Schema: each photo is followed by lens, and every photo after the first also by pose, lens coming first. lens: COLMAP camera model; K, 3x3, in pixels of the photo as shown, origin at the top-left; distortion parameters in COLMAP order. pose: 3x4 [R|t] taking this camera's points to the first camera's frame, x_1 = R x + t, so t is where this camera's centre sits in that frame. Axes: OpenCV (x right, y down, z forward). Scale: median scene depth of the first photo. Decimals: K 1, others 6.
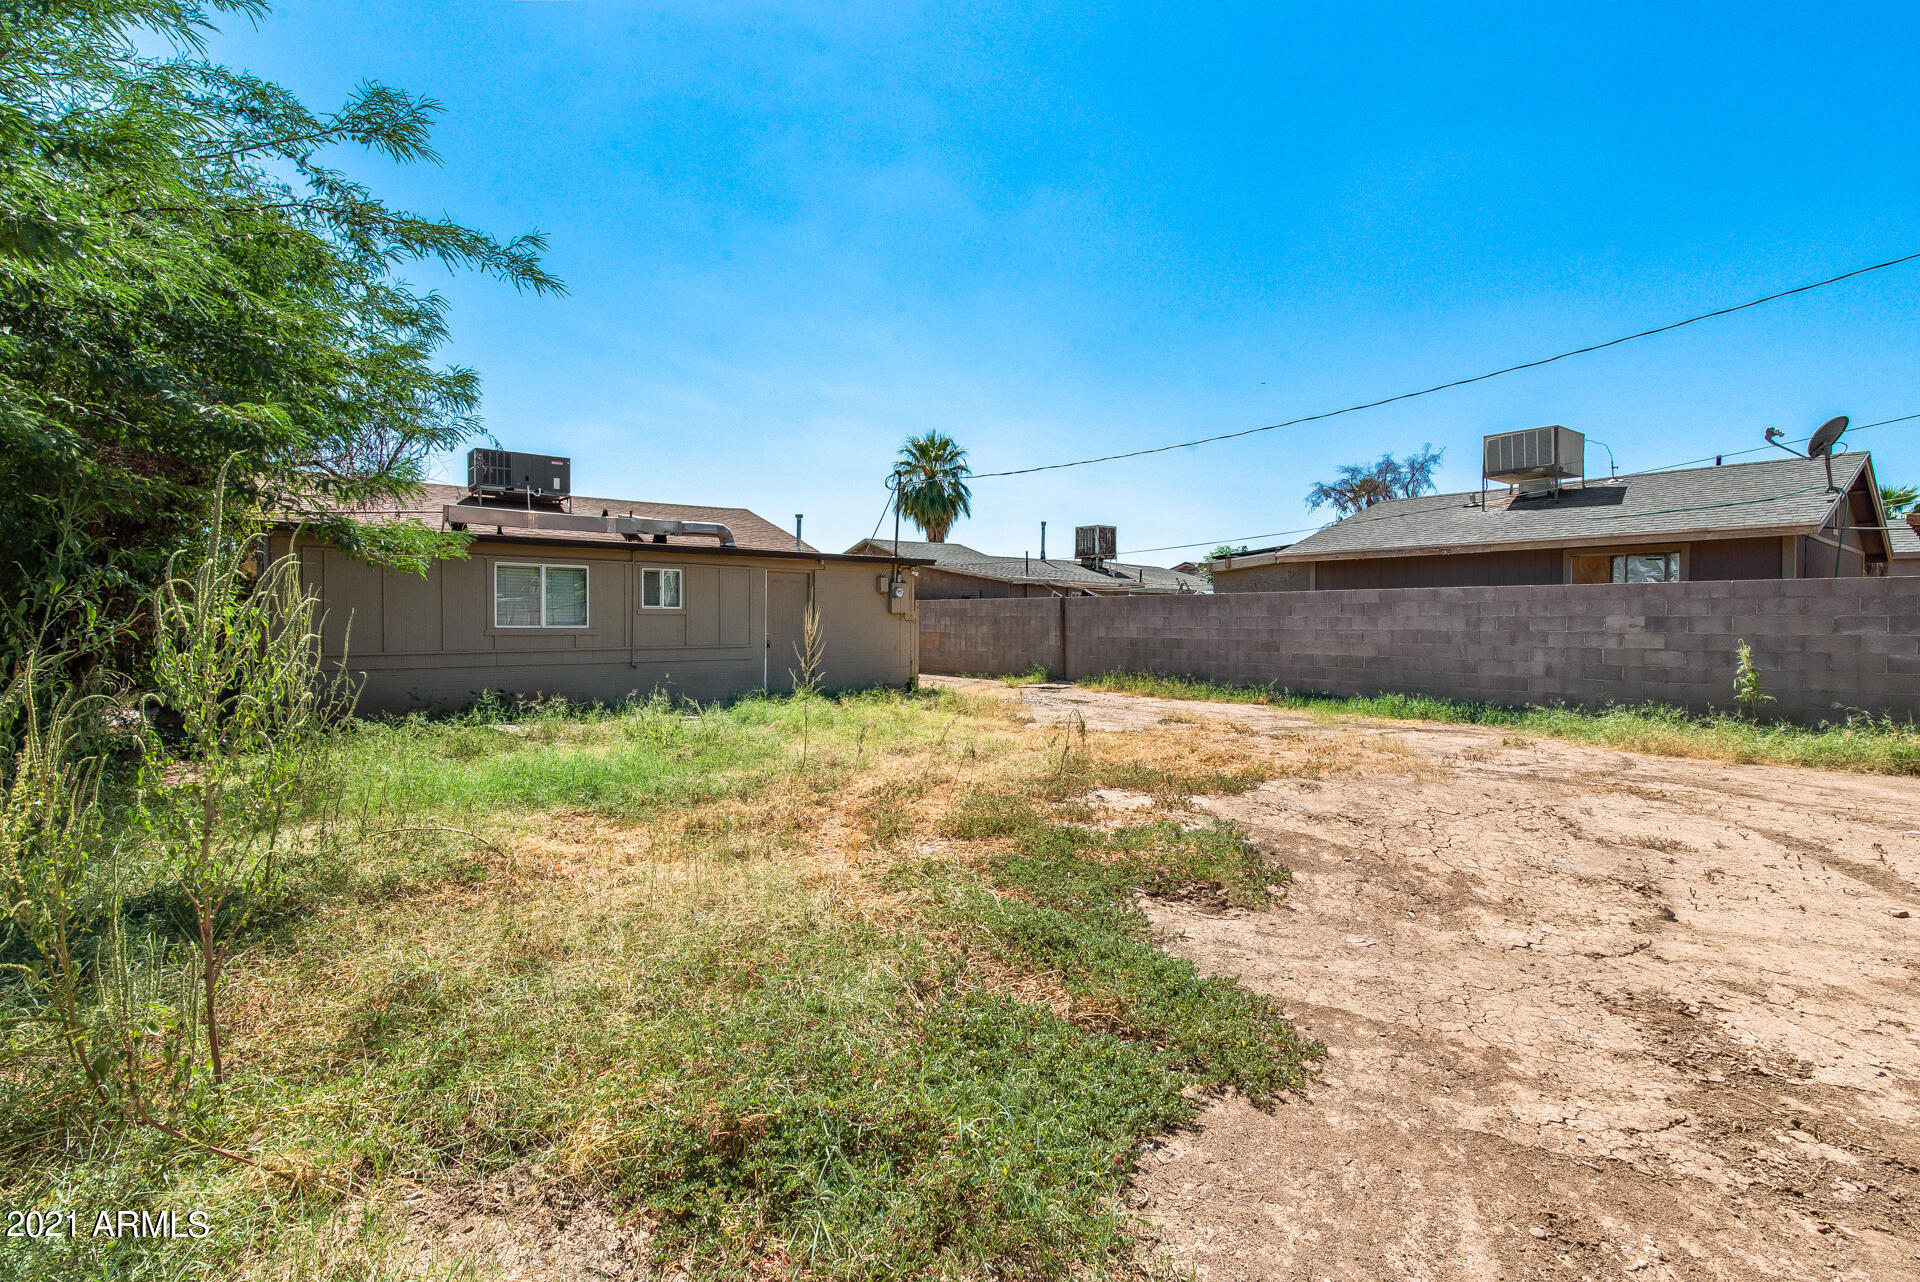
lens RADIAL K [[888.5, 0, 962.1], [0, 888.5, 627.4], [0, 0, 1]] dist [0.015768, 0.001066]
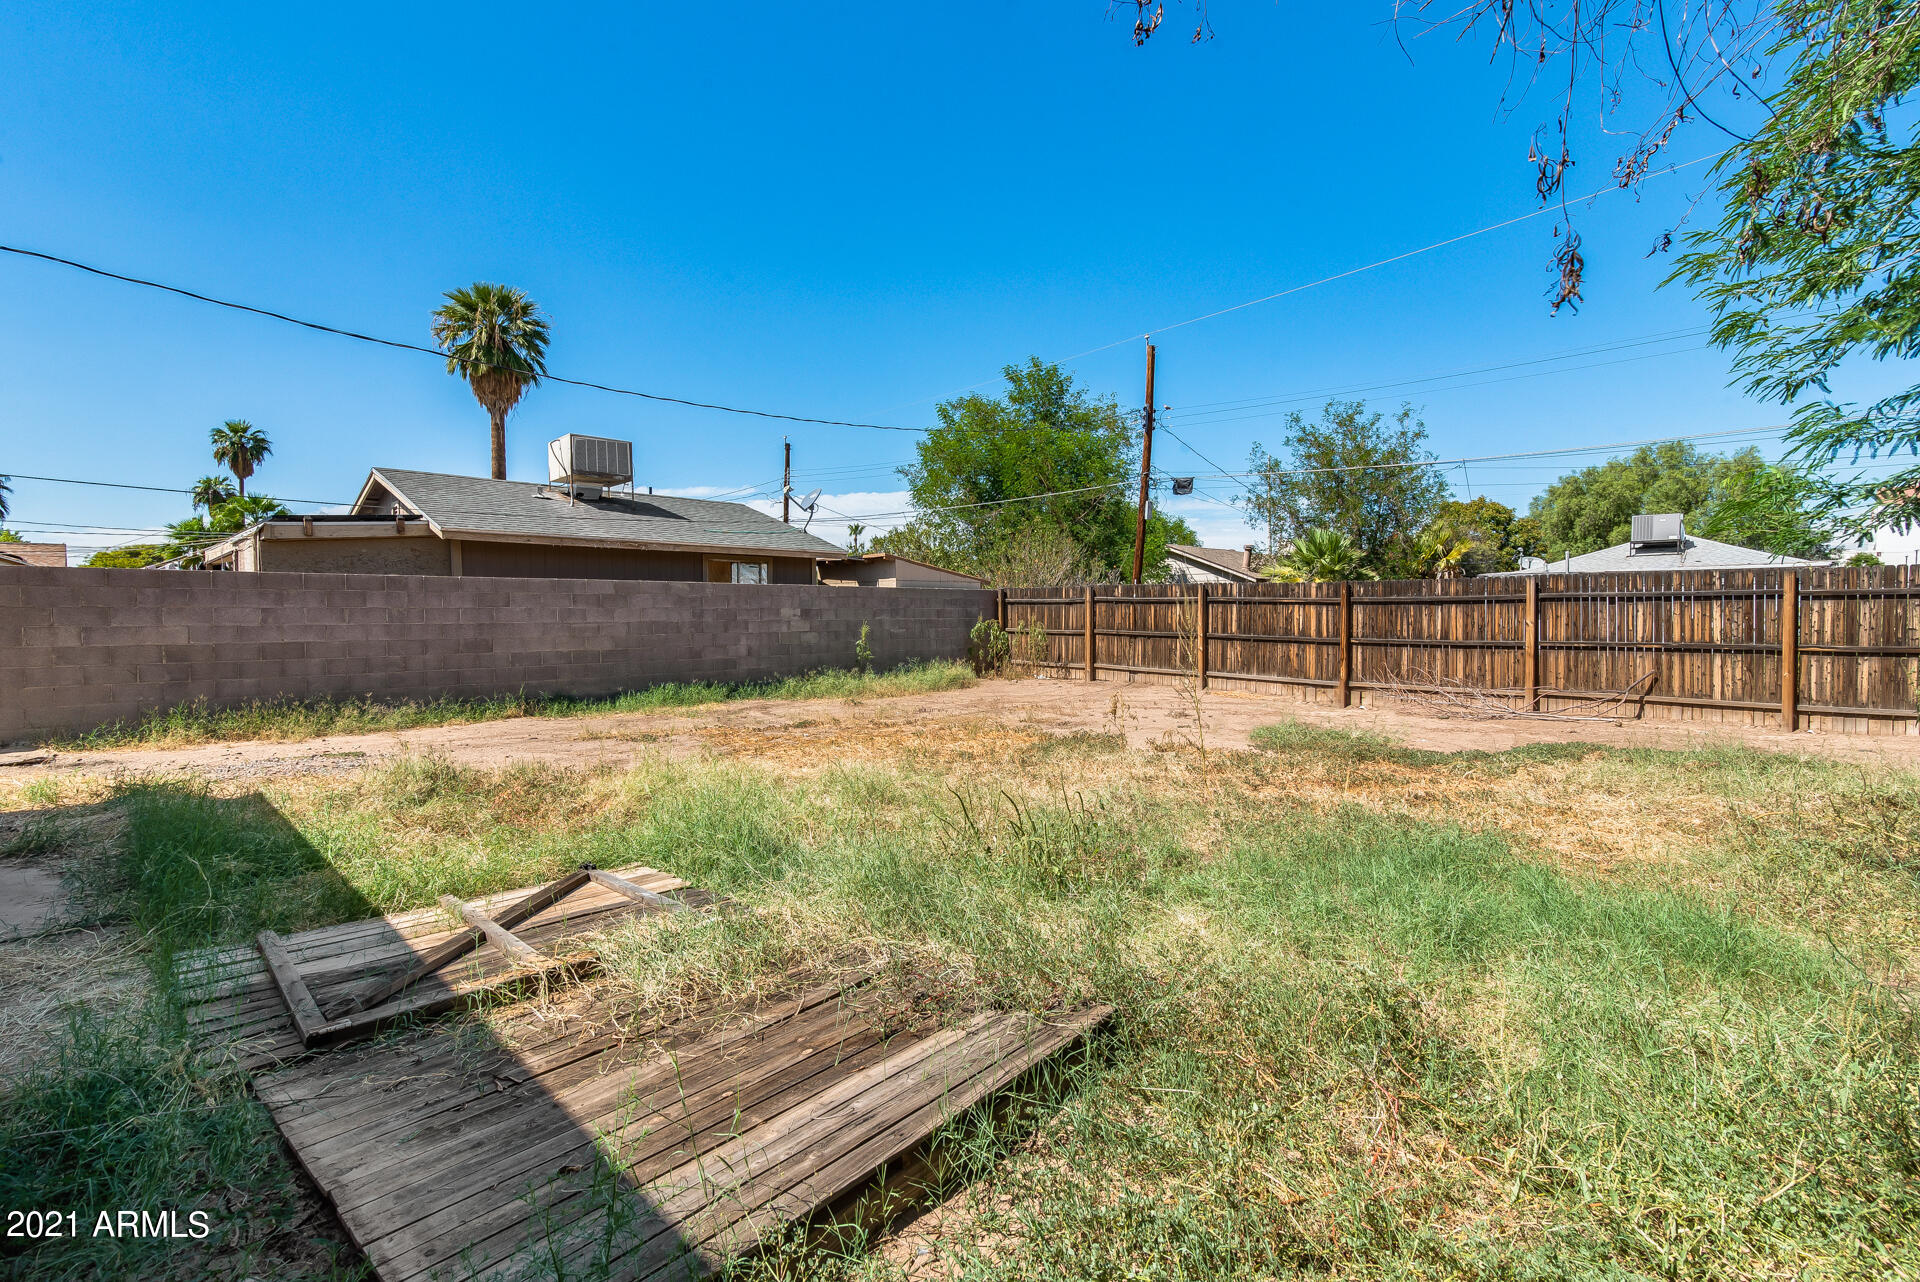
lens RADIAL K [[888.5, 0, 960.2], [0, 888.5, 635.4], [0, 0, 1]] dist [0.015768, 0.001066]
pose [[-0.121787, -0.027136, 0.992185, -0.542198], [0.012664, 0.999502, 0.028890, -0.005877], [-0.992475, 0.016083, -0.121383, 0.746103]]
